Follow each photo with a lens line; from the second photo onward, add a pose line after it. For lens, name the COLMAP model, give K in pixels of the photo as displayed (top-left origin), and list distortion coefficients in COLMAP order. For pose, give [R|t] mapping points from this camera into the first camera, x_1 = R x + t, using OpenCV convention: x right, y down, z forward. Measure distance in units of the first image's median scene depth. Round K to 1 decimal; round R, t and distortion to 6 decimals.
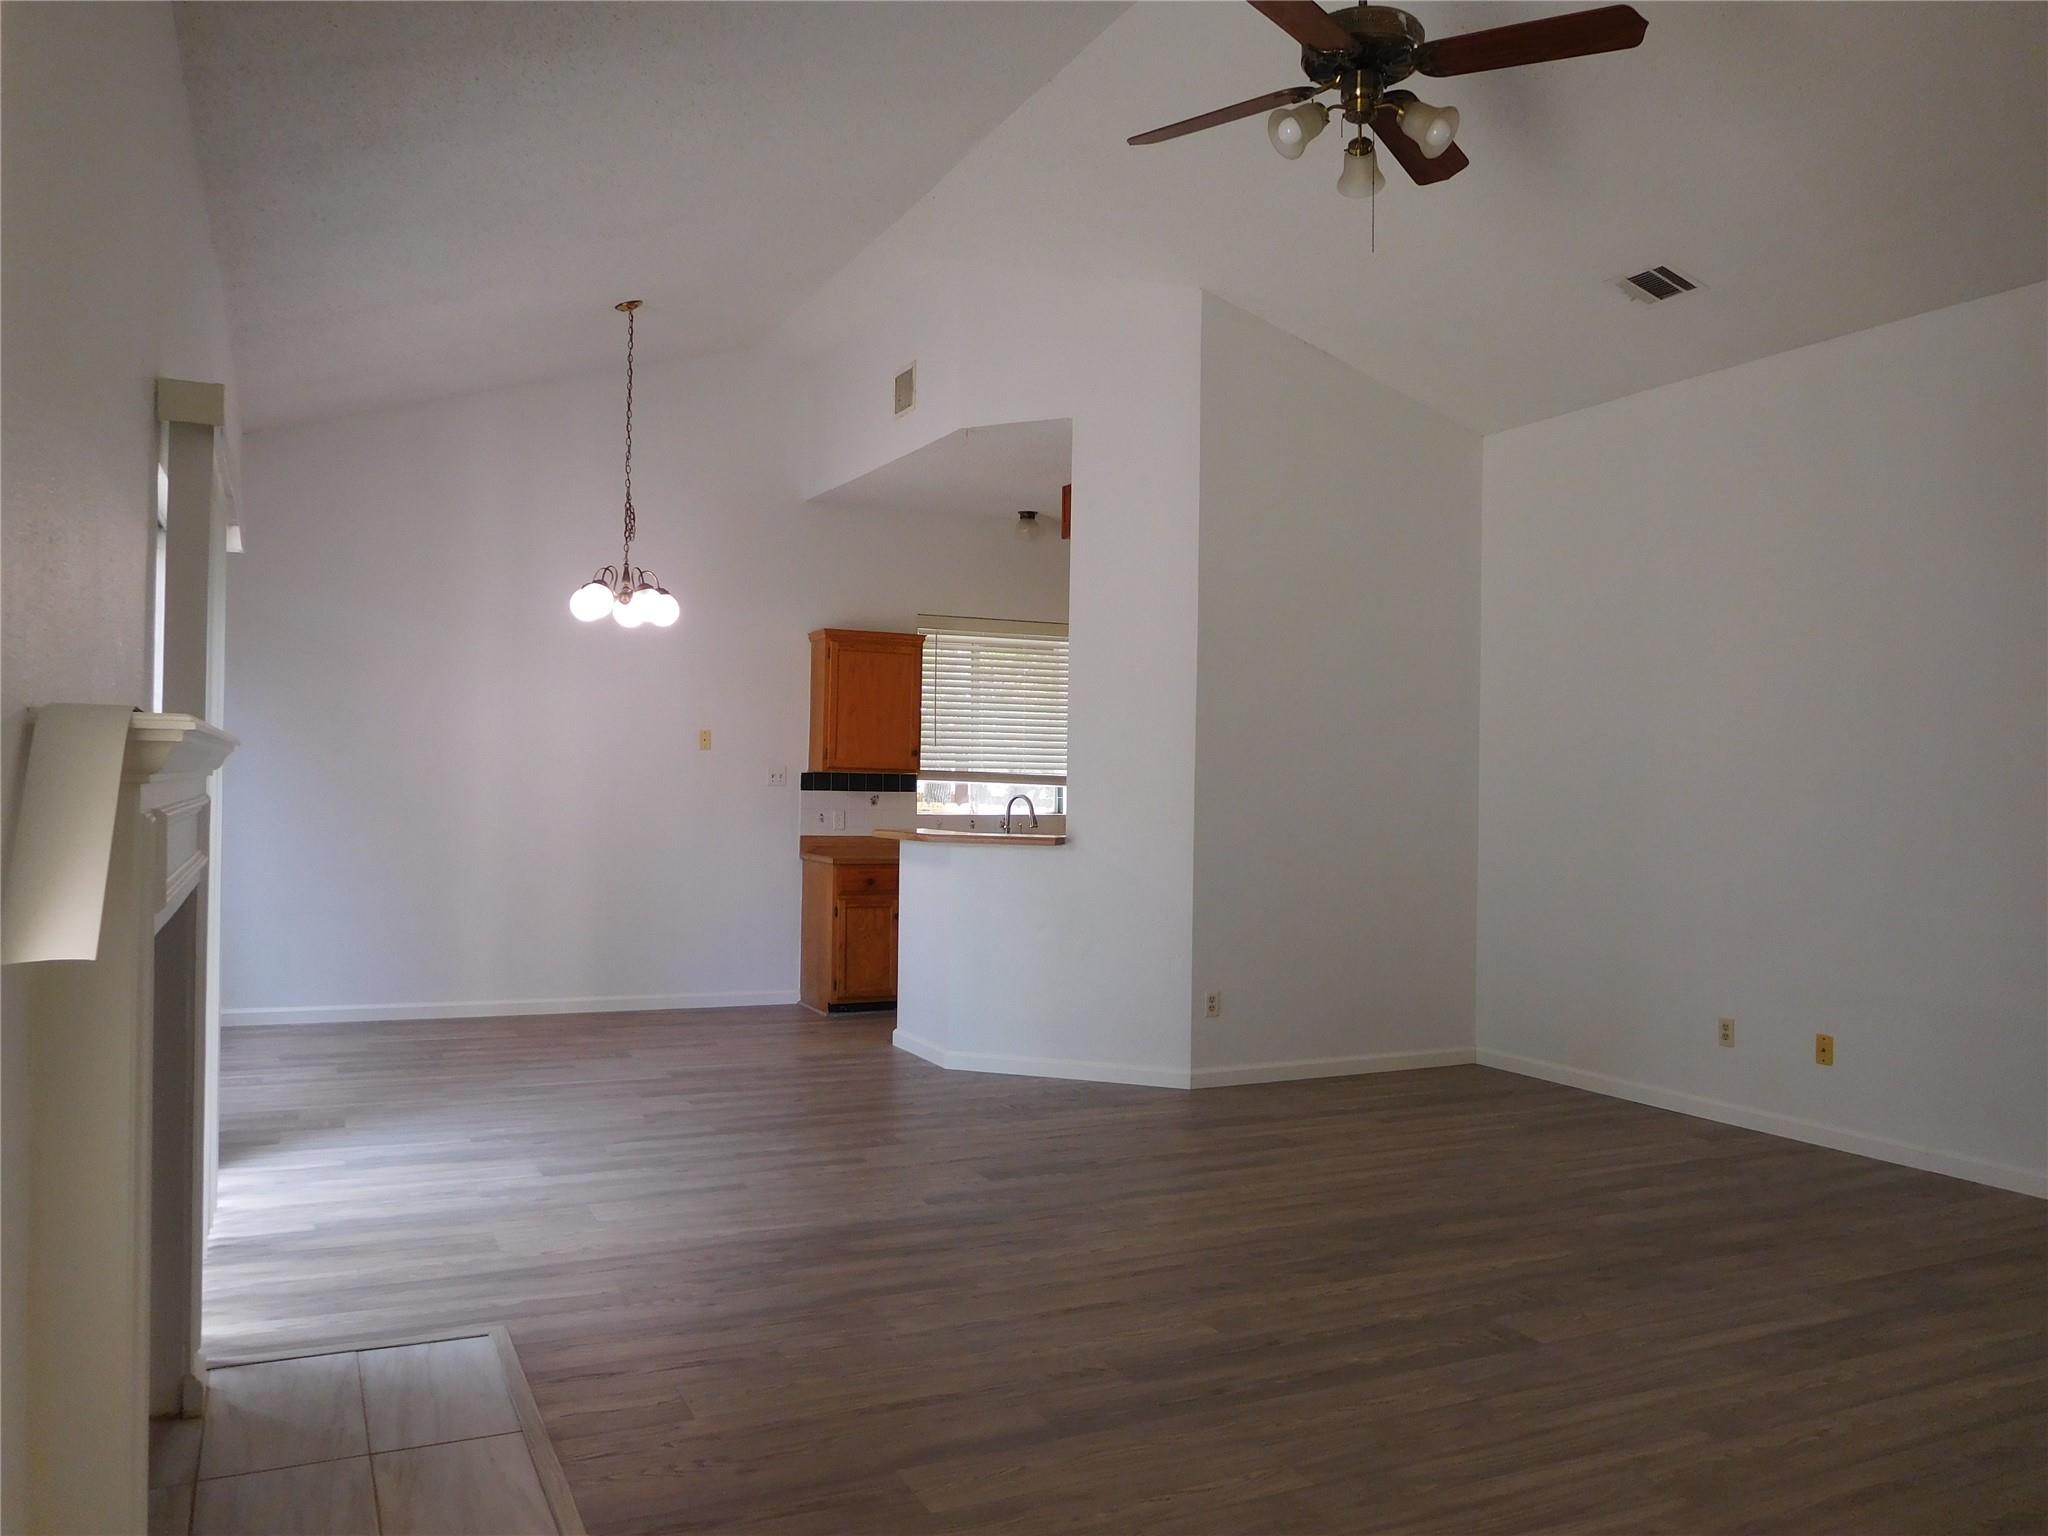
lens RADIAL K [[1508.5, 0, 1030.1], [0, 1508.5, 760.0], [0, 0, 1]] dist [-0.029720, -0.003592]
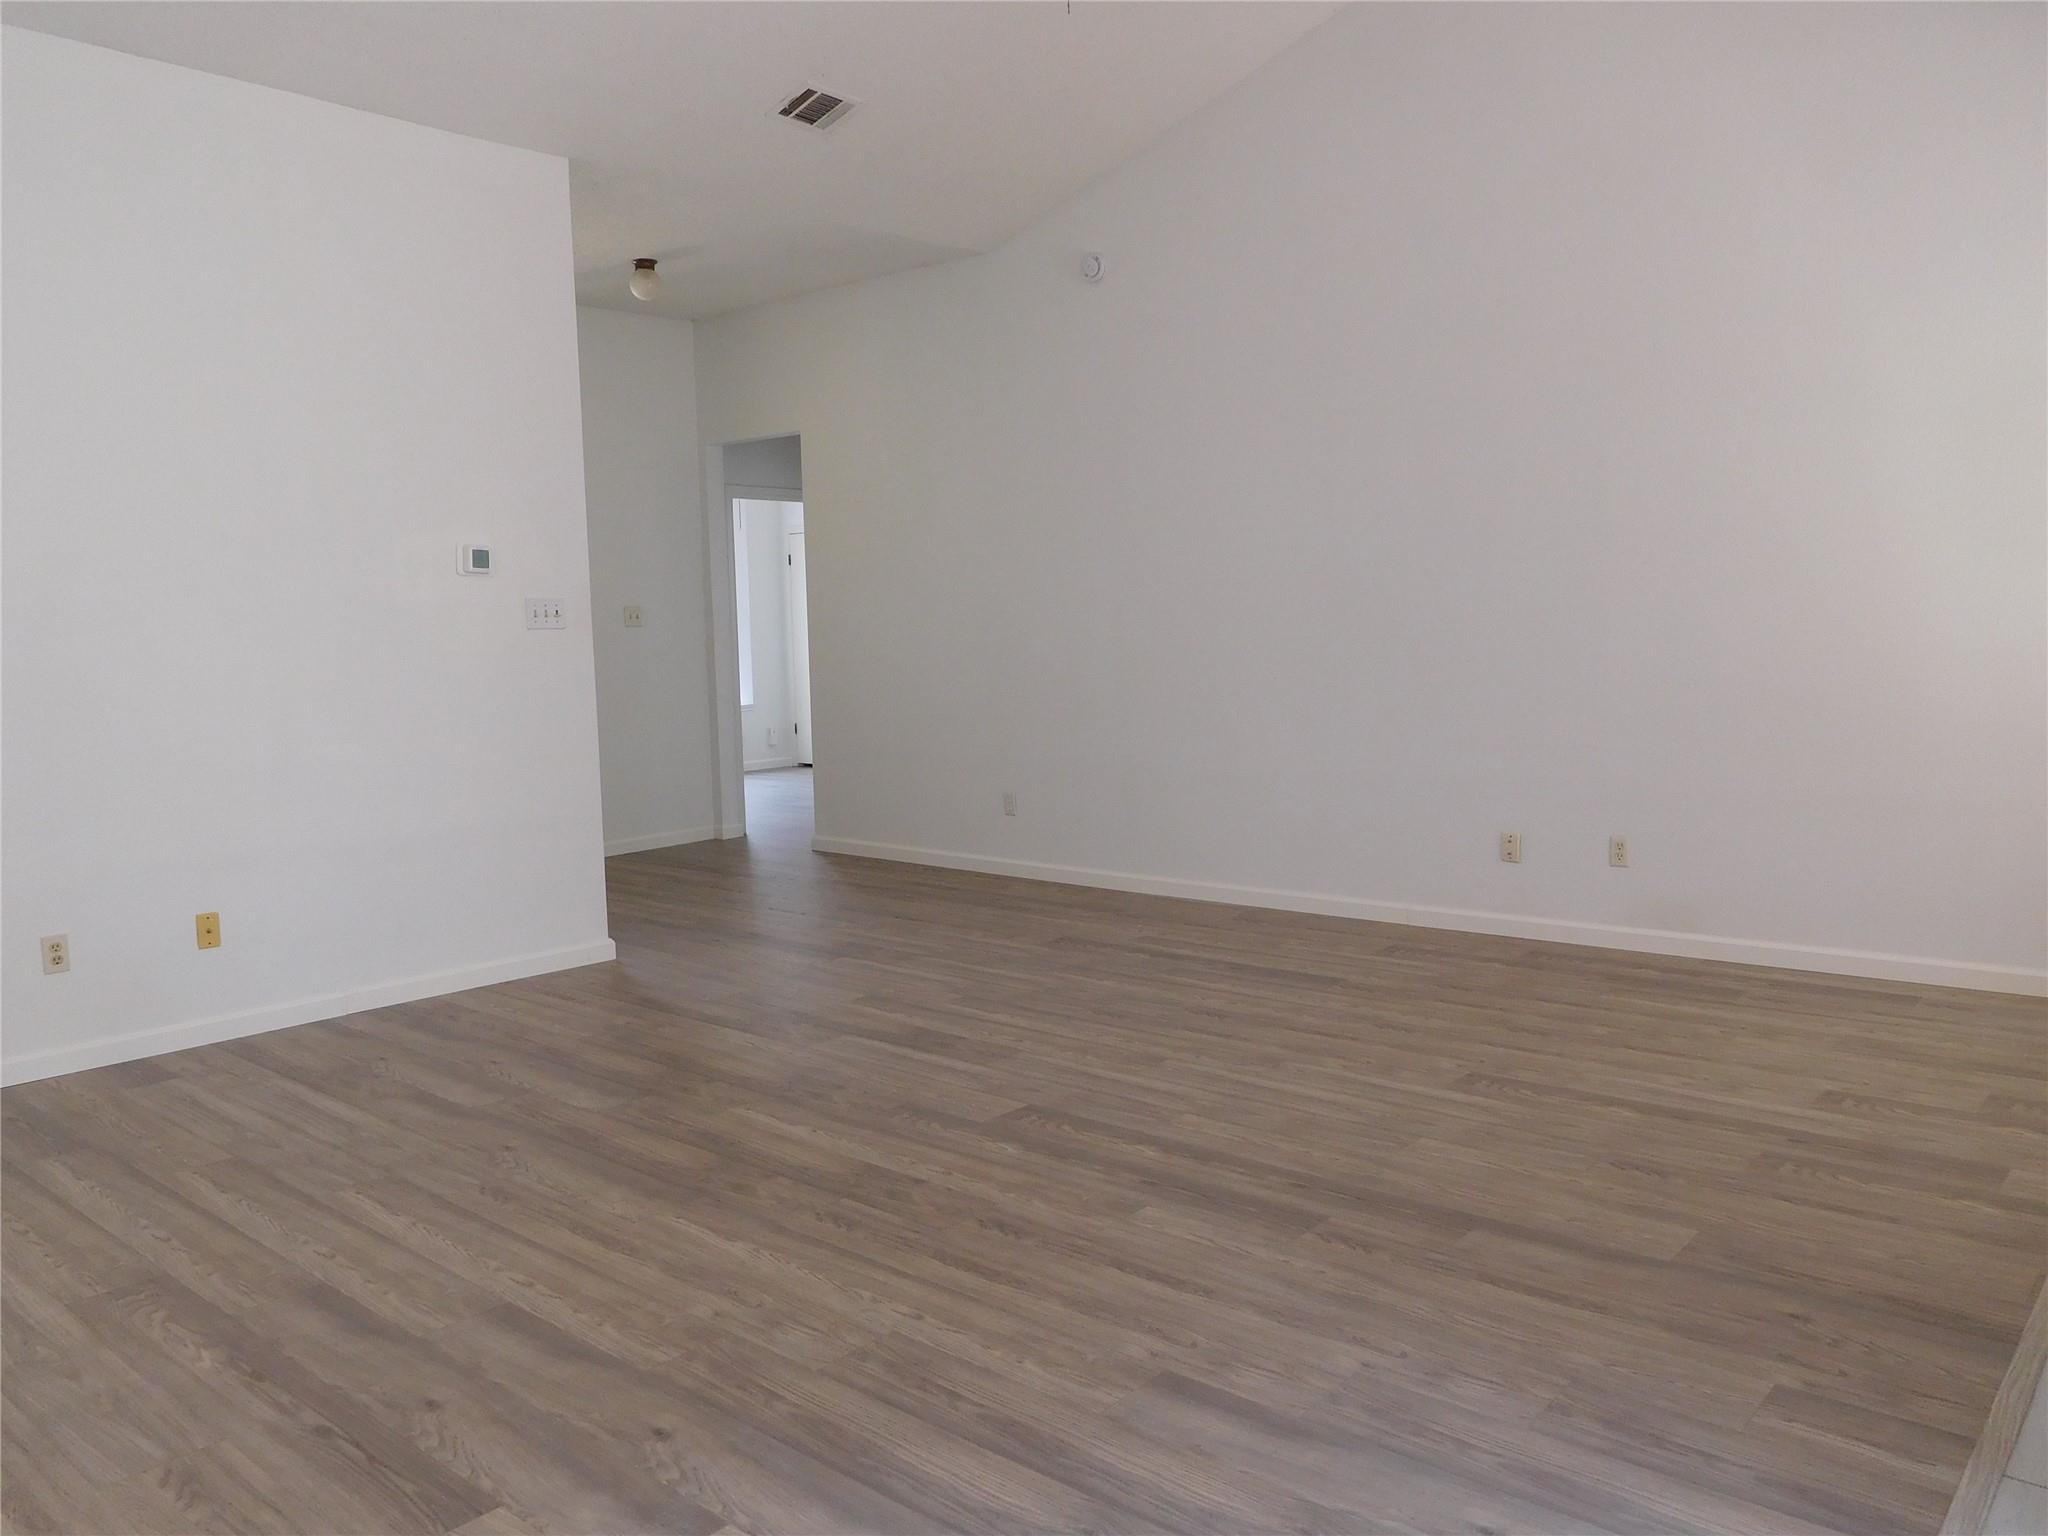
lens RADIAL K [[1508.5, 0, 1064.5], [0, 1508.5, 749.3], [0, 0, 1]] dist [-0.029720, -0.003592]
pose [[-0.401110, -0.083694, 0.912198, -0.576105], [0.006096, 0.995551, 0.094022, 0.025521], [-0.916009, 0.043275, -0.398816, 1.244244]]
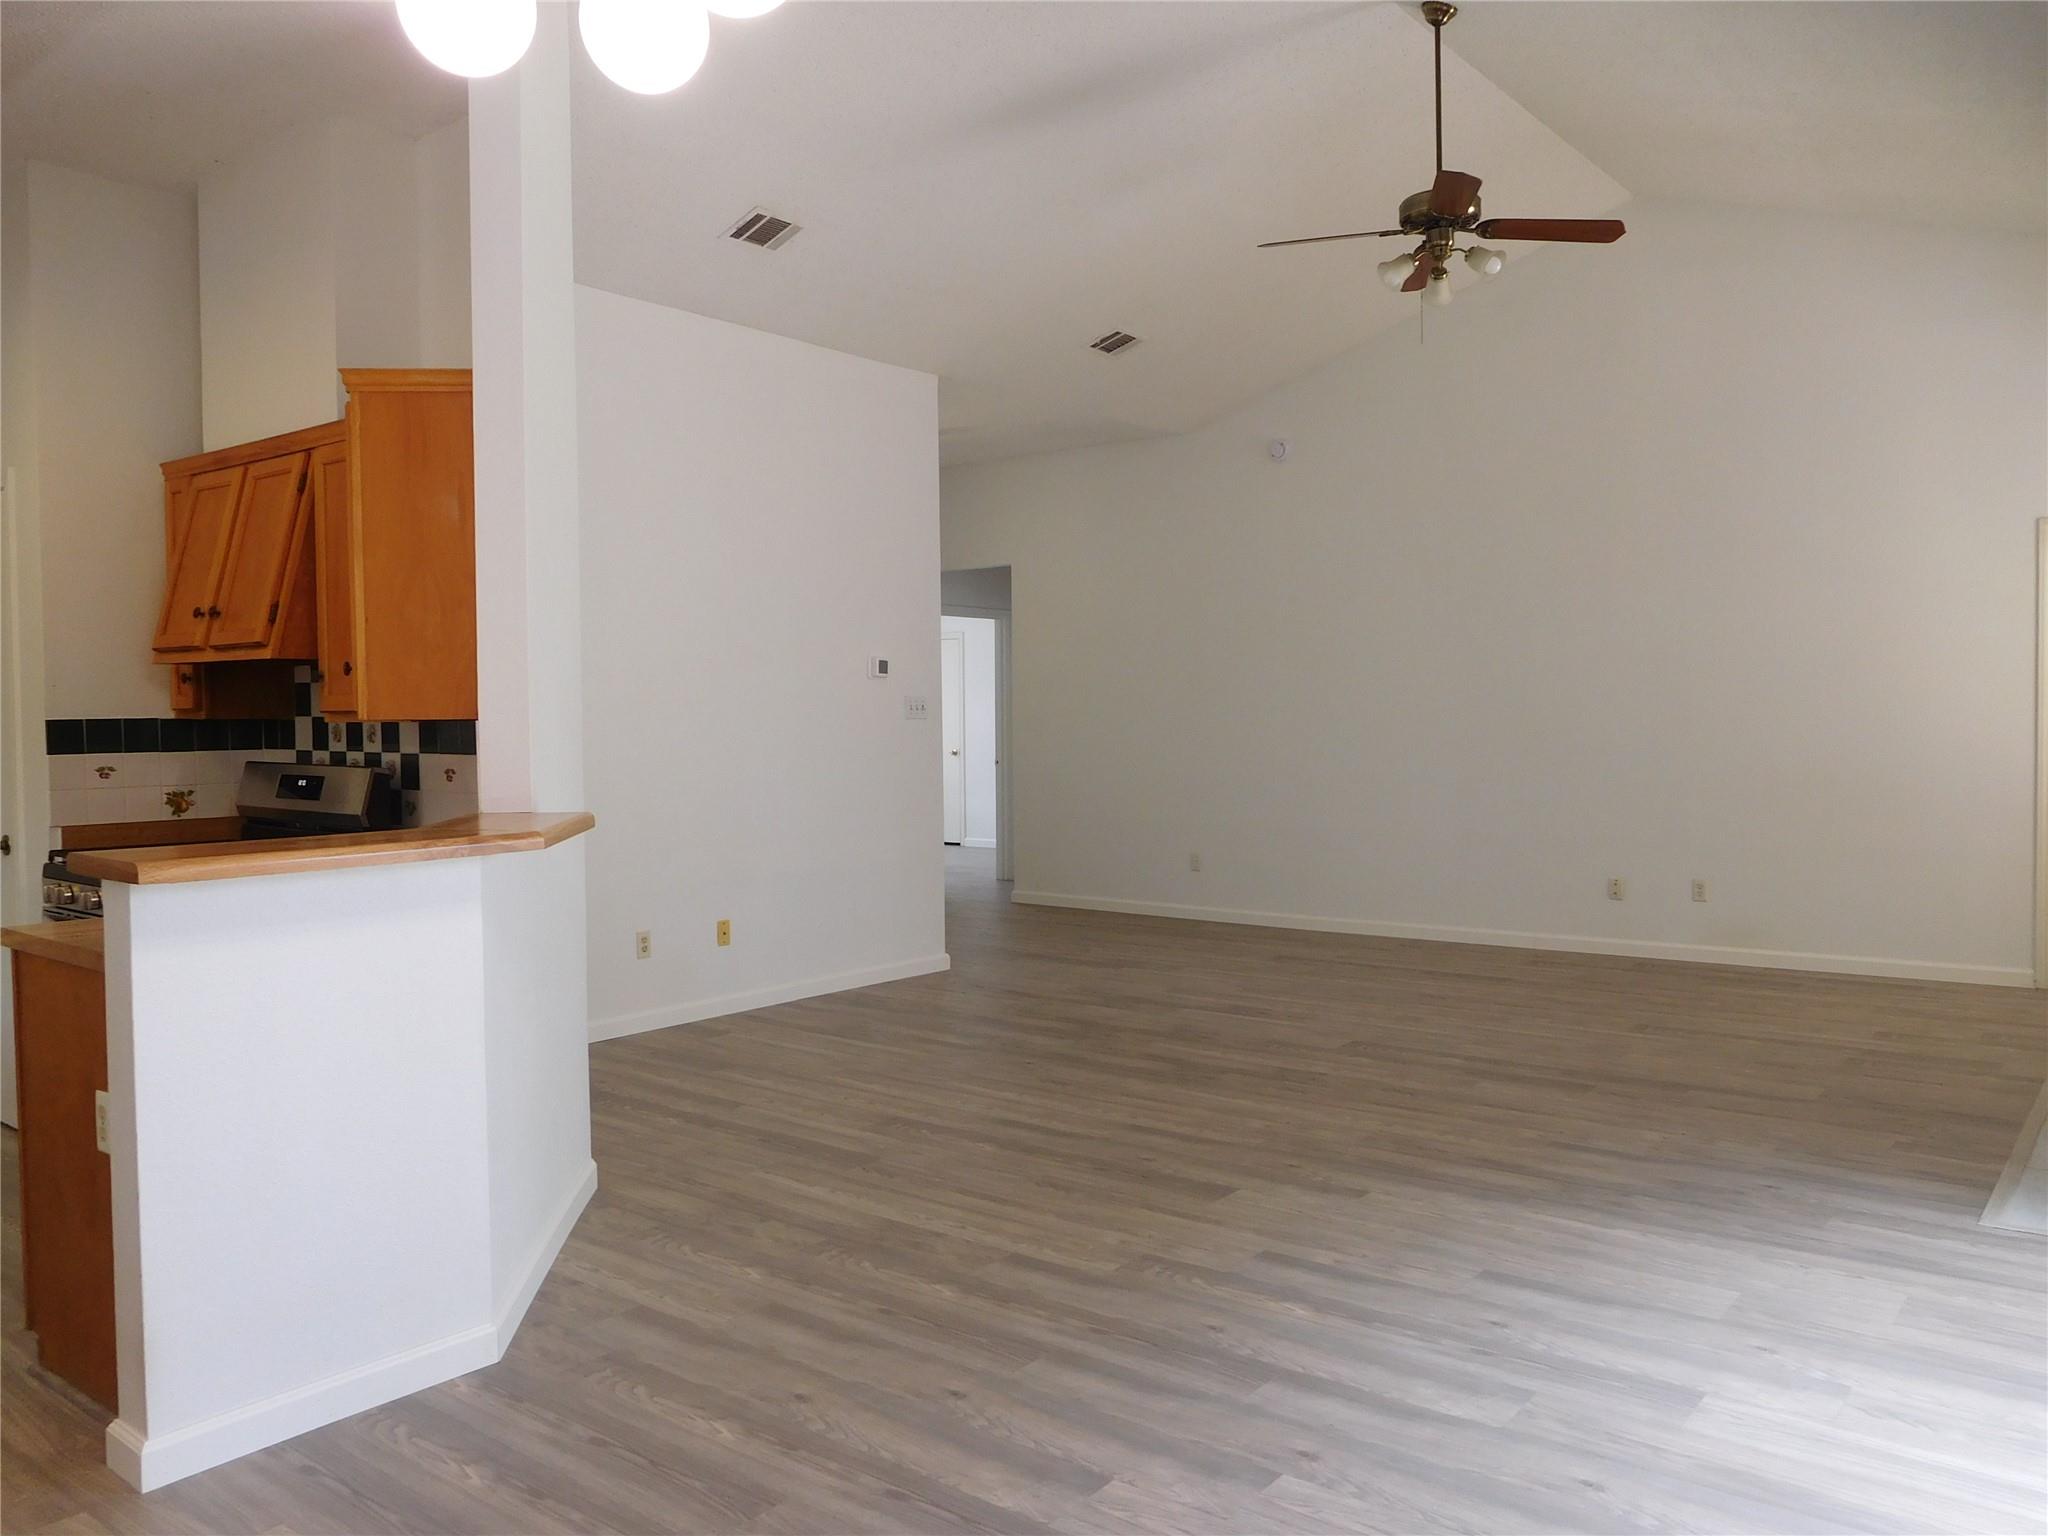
lens RADIAL K [[1508.5, 0, 1039.3], [0, 1508.5, 773.8], [0, 0, 1]] dist [-0.029720, -0.003592]
pose [[-0.428155, -0.042952, 0.902684, -0.864830], [-0.005610, 0.998977, 0.044872, 0.024423], [-0.903688, 0.014148, -0.427958, 1.773136]]
